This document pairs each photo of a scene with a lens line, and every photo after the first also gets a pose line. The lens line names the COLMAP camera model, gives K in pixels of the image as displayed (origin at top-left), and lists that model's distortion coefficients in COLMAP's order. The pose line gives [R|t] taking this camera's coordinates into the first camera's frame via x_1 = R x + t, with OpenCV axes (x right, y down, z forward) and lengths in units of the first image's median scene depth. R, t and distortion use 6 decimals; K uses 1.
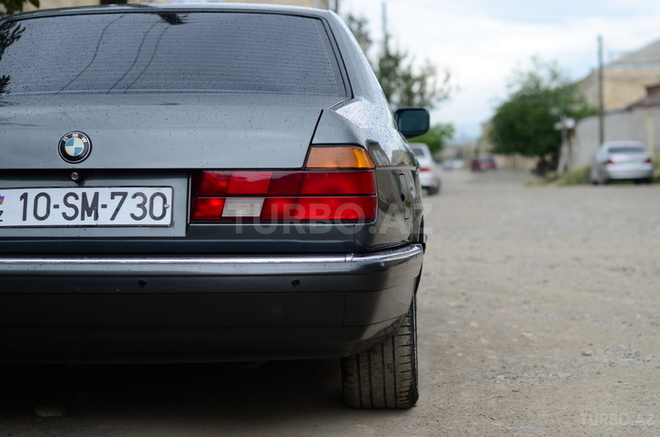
lens RADIAL K [[1455.1, 0, 330.0], [0, 1455.1, 218.5], [0, 0, 1]] dist [-0.054832, -0.270330]
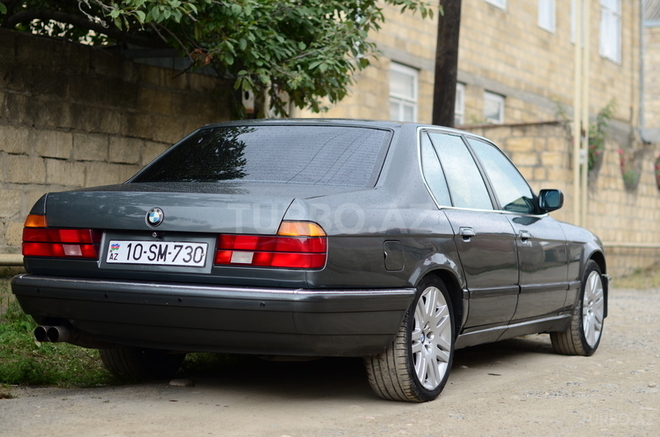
lens RADIAL K [[1455.1, 0, 330.0], [0, 1455.1, 218.5], [0, 0, 1]] dist [-0.054832, -0.270330]
pose [[0.924441, 0.030948, -0.380067, 0.644027], [-0.043829, 0.998719, -0.025281, -0.014121], [0.378798, 0.040029, 0.924613, -0.468563]]
